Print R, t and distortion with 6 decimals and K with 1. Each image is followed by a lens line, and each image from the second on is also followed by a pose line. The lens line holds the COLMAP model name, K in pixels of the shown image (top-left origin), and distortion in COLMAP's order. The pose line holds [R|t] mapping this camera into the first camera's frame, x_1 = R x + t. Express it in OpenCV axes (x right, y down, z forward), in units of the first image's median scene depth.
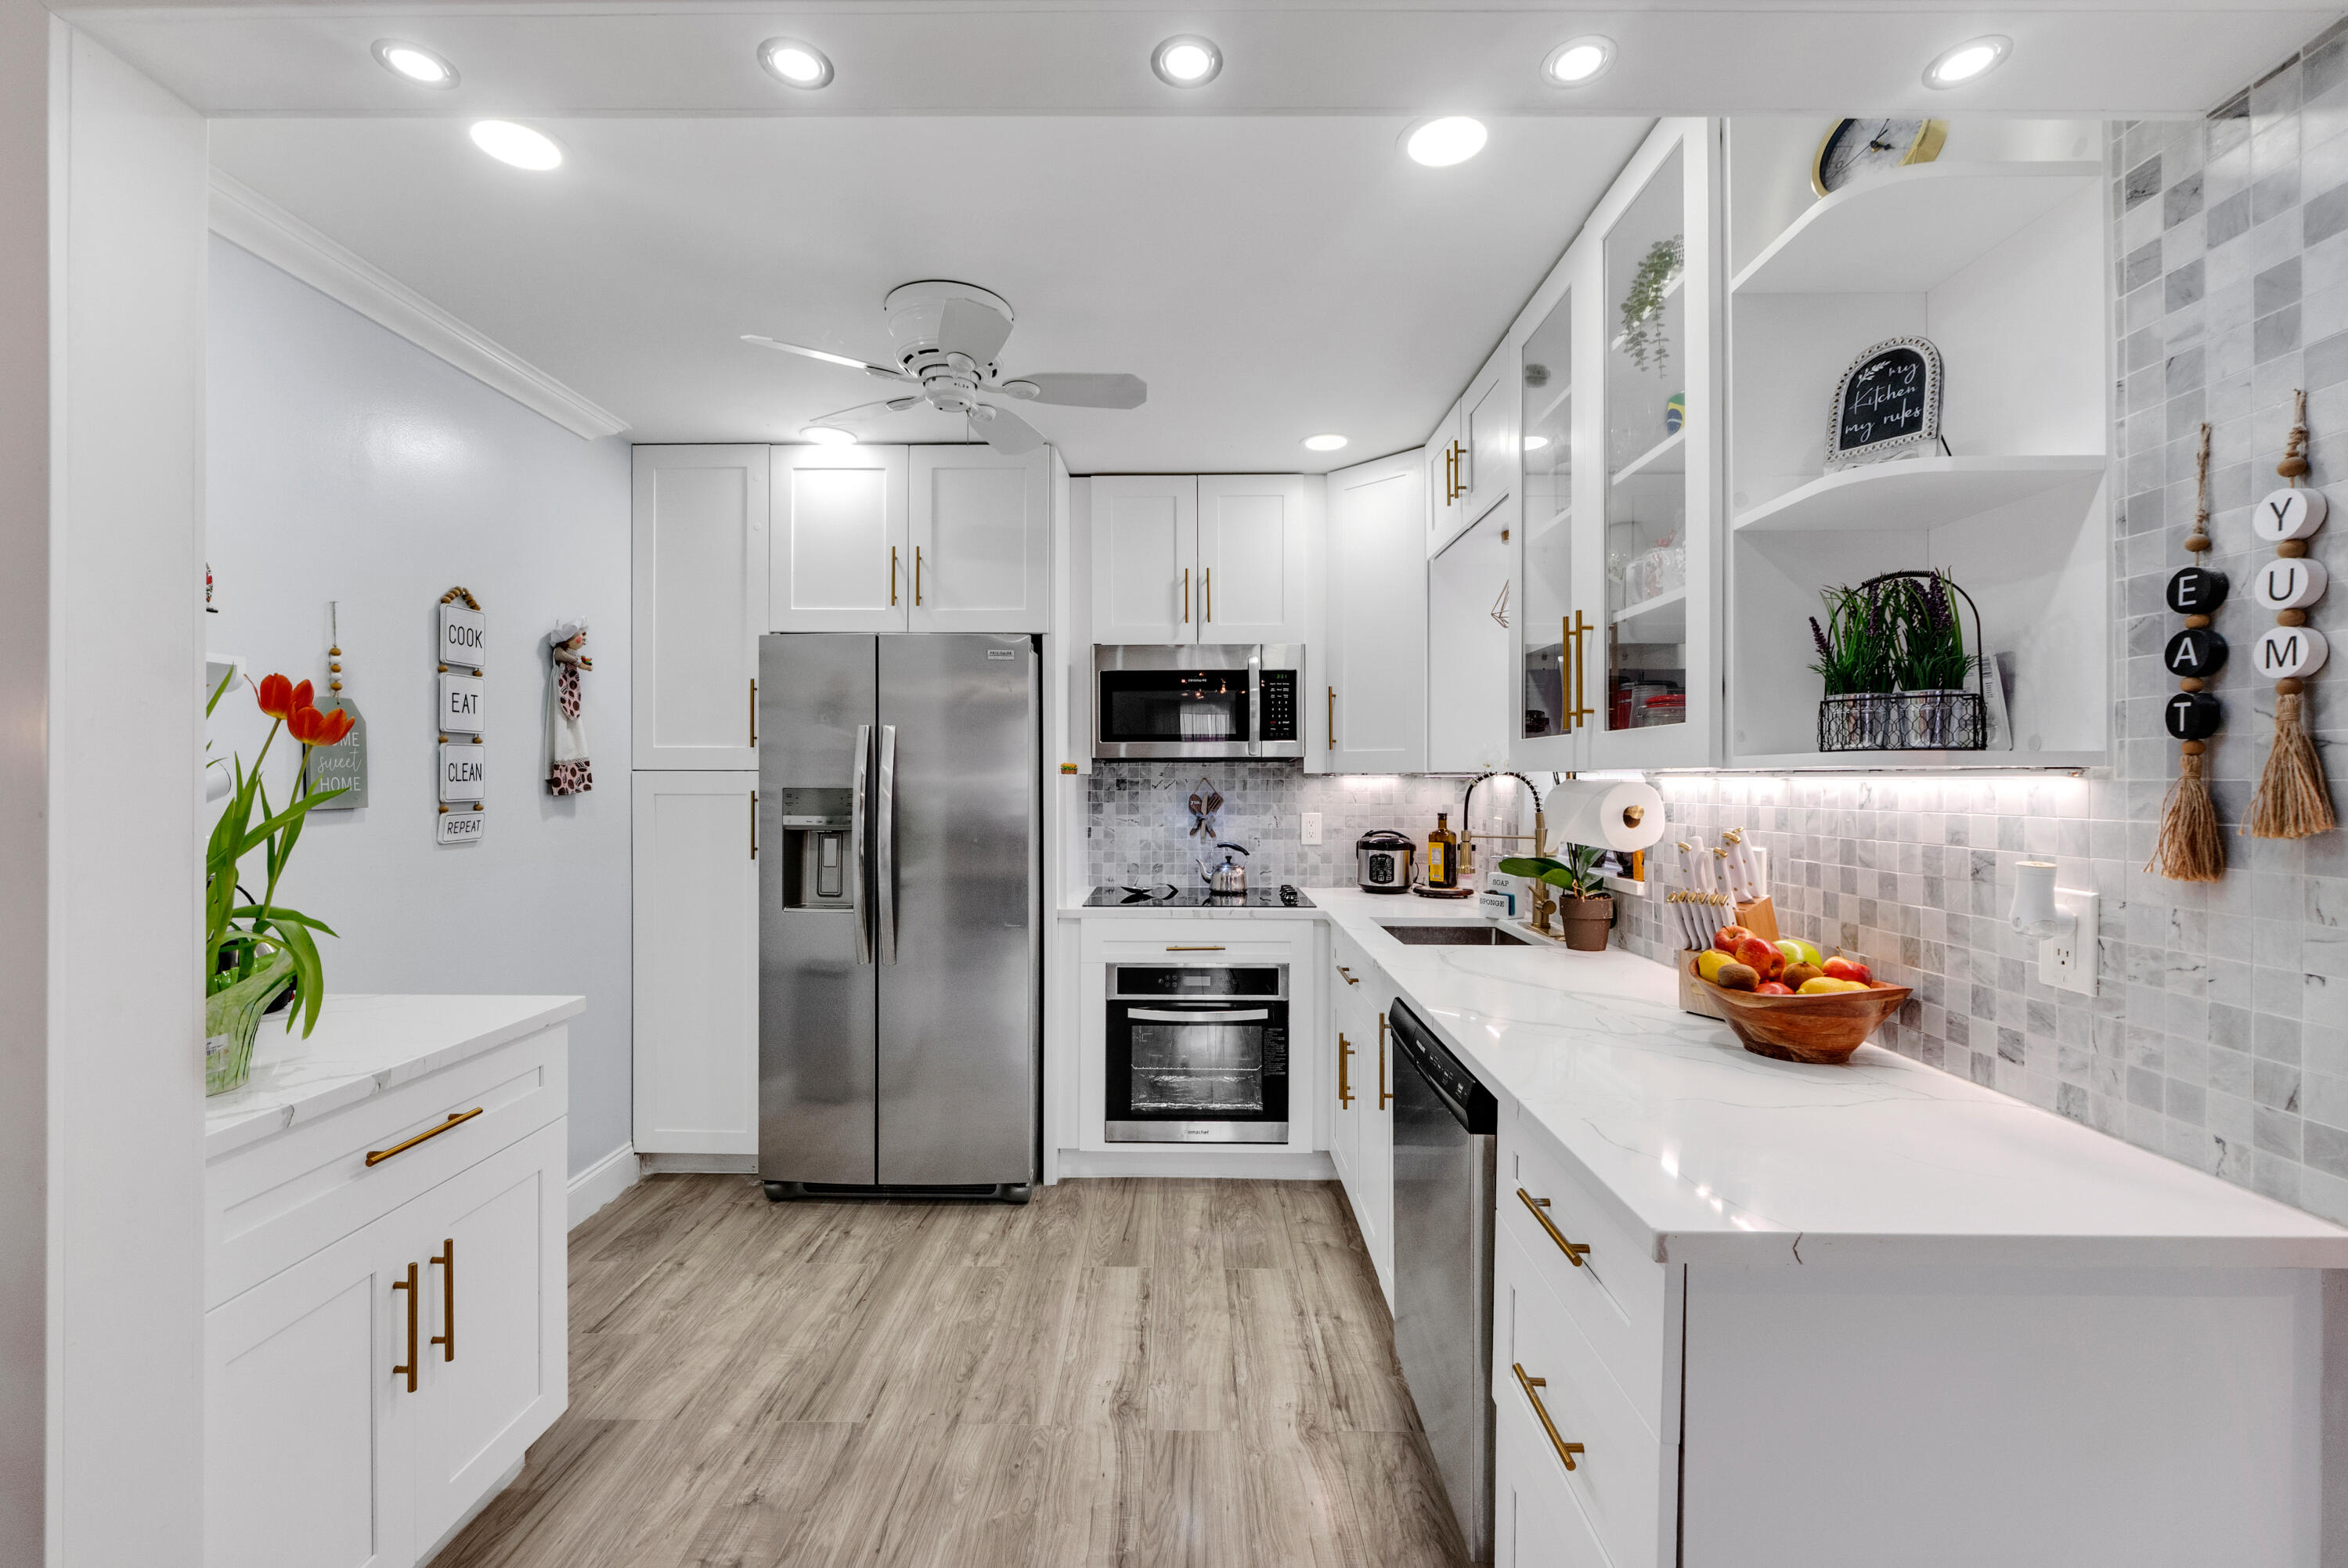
lens RADIAL K [[1003.8, 0, 1168.8], [0, 1003.8, 774.2], [0, 0, 1]] dist [-0.004328, -0.000529]
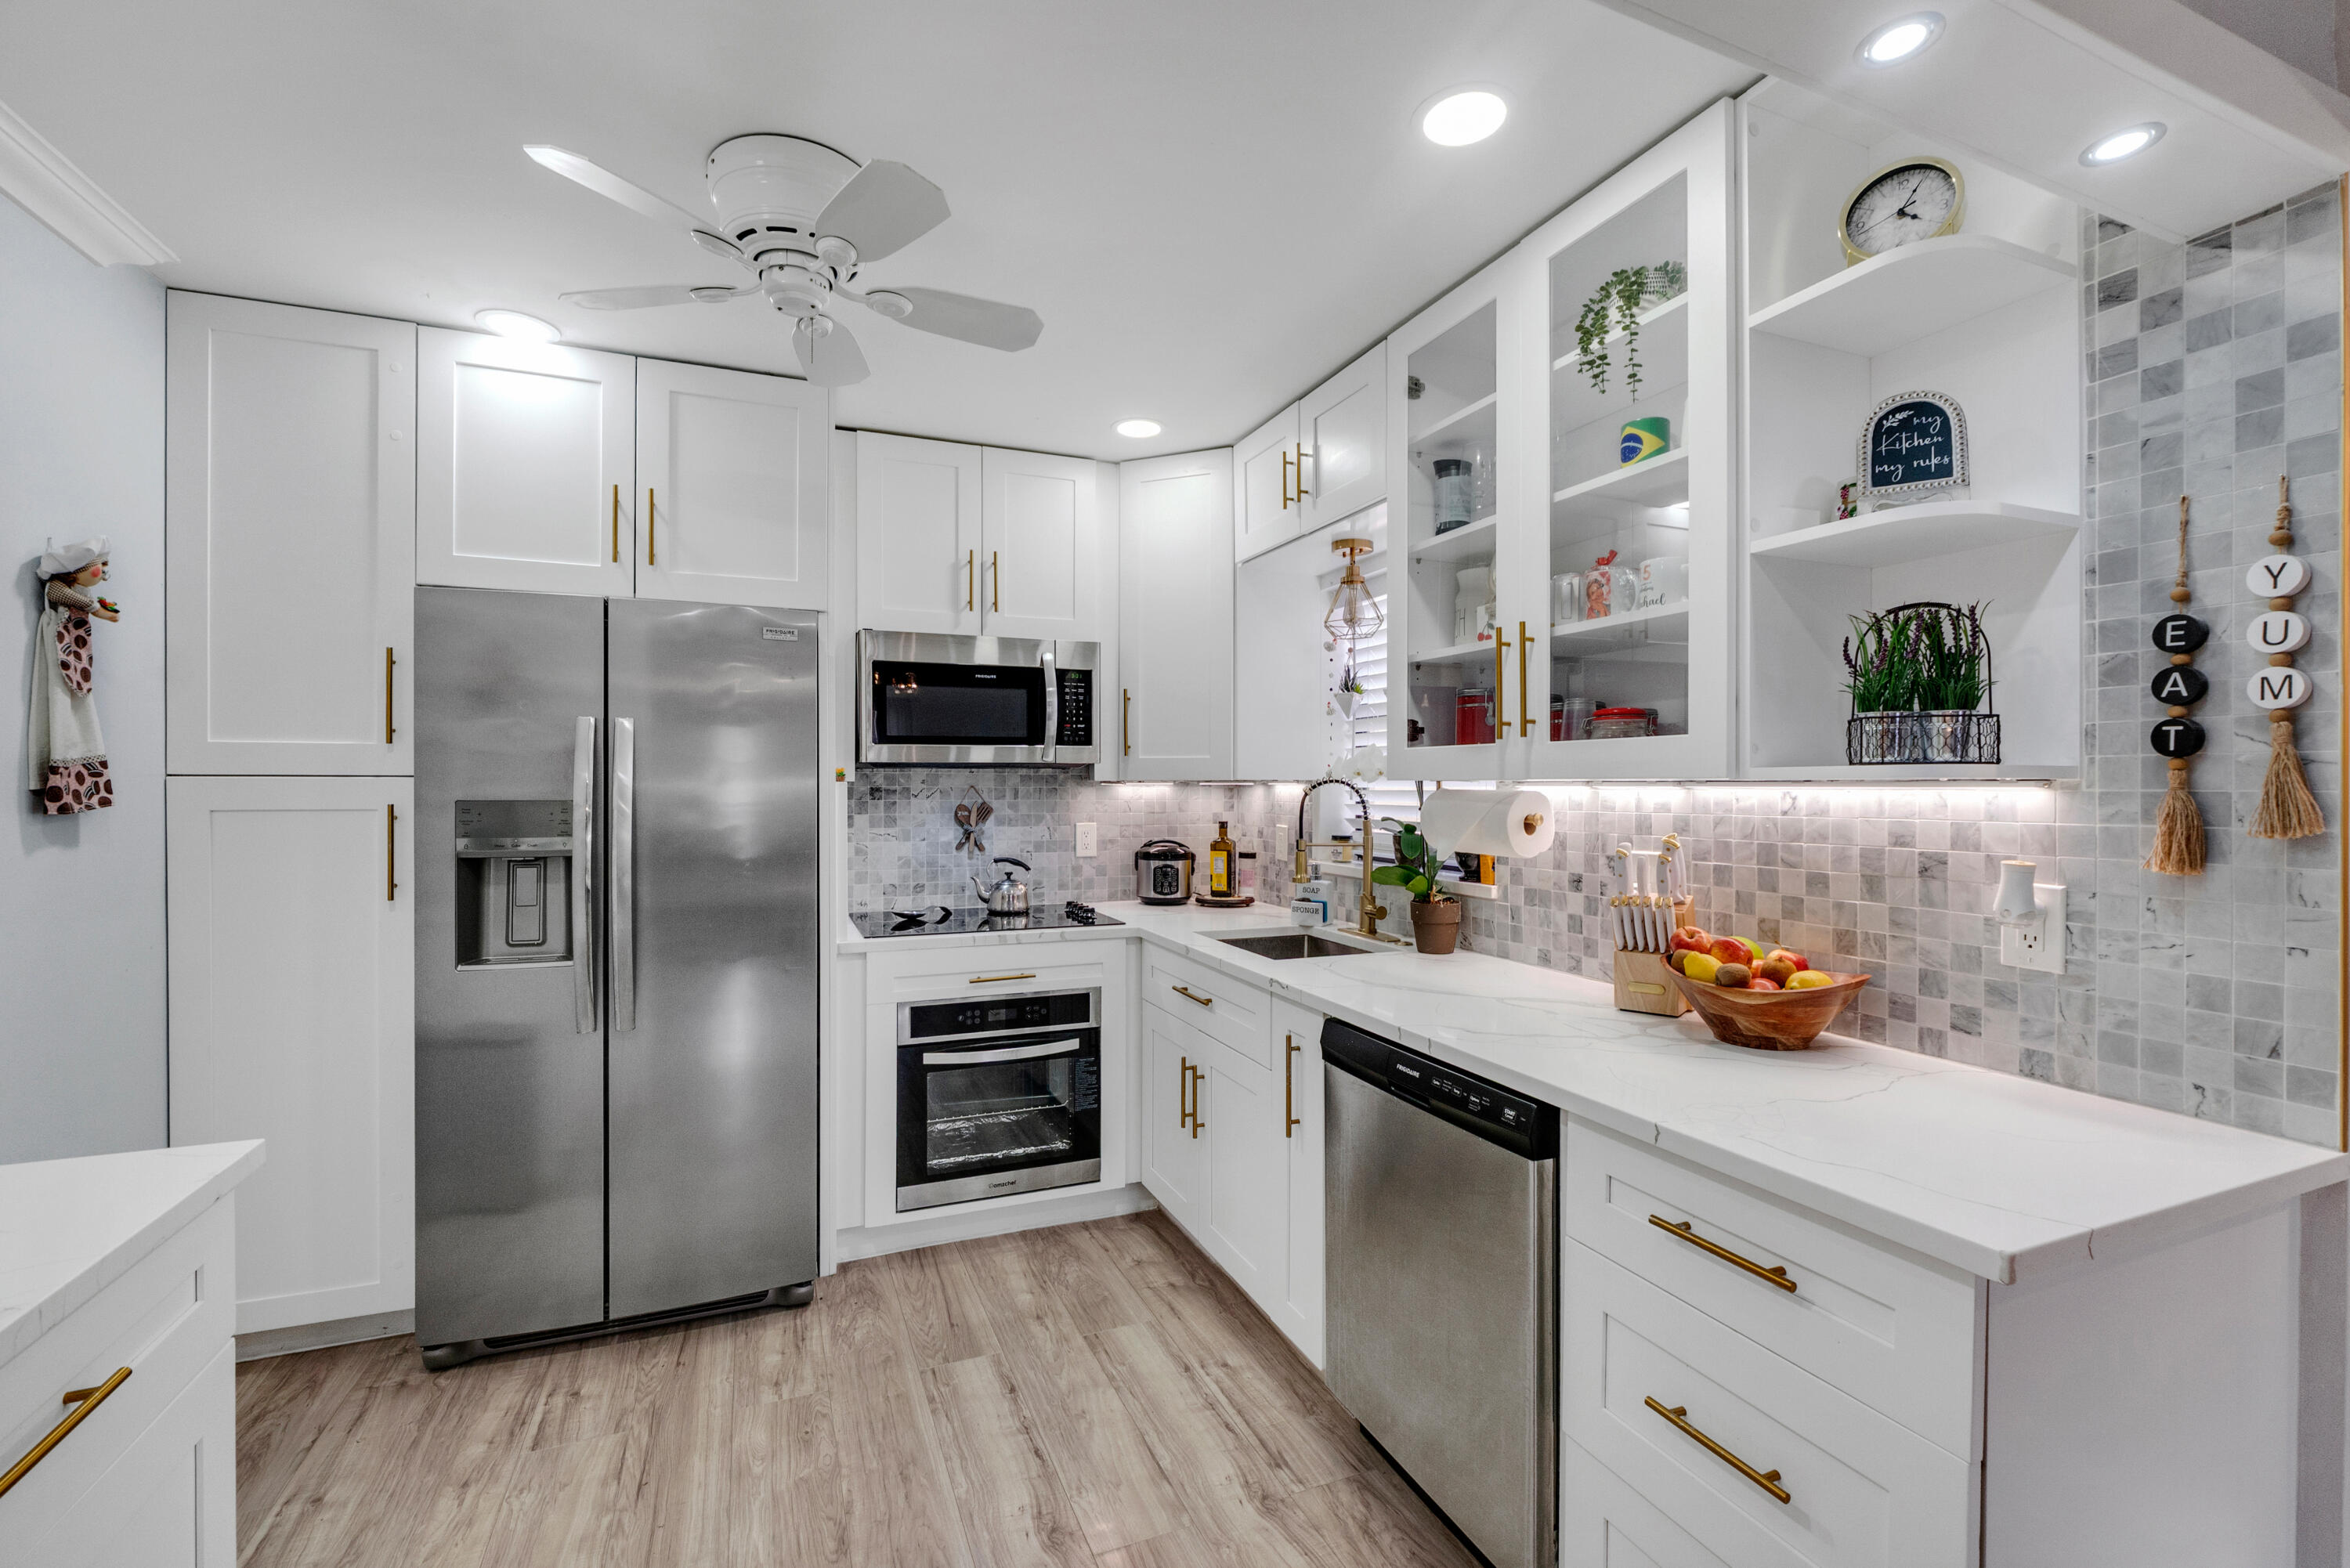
lens RADIAL K [[1004.8, 0, 1175.0], [0, 1004.8, 784.0], [0, 0, 1]] dist [-0.008004, 0.000301]
pose [[0.917075, 0.000197, 0.398714, -0.245773], [-0.001752, 0.999992, 0.003537, -0.001982], [-0.398710, -0.003942, 0.917069, 0.164060]]
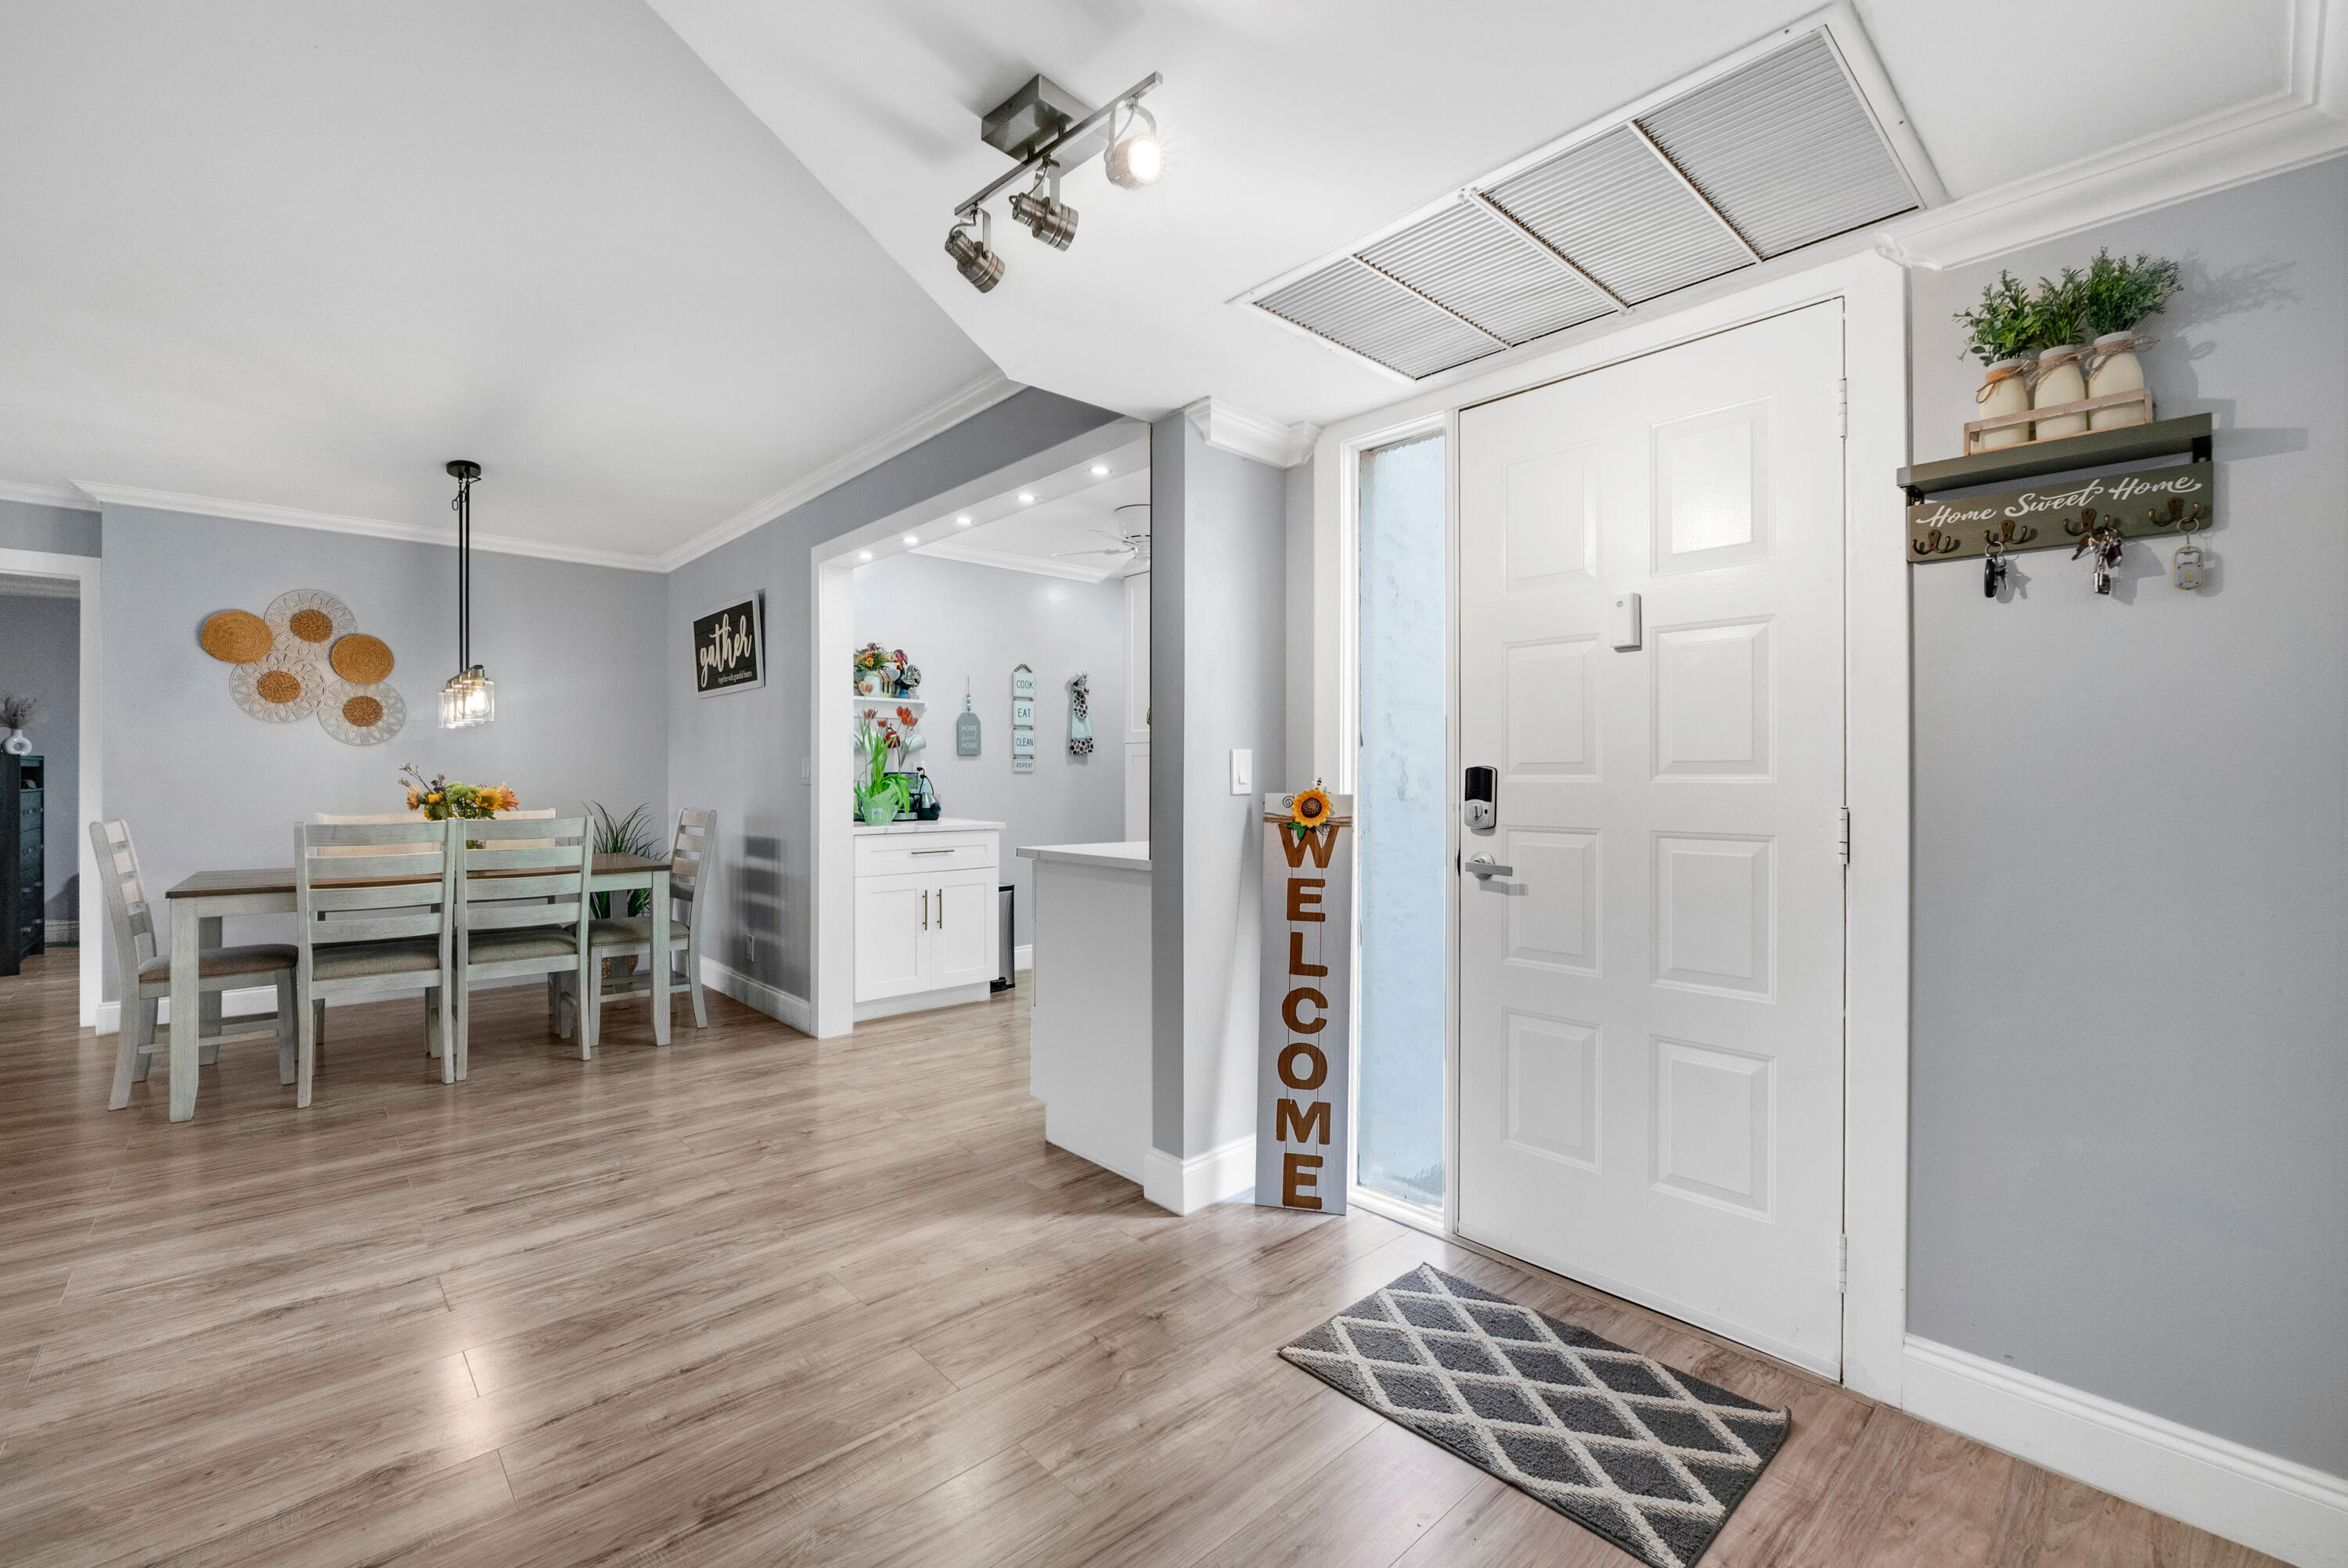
lens RADIAL K [[1003.9, 0, 1174.0], [0, 1003.9, 784.0], [0, 0, 1]] dist [-0.008004, 0.000301]
pose [[0.690057, 0.001761, -0.723753, 1.269575], [0.002480, 0.999985, 0.004797, 0.087670], [0.723751, -0.005105, 0.690043, -0.381982]]
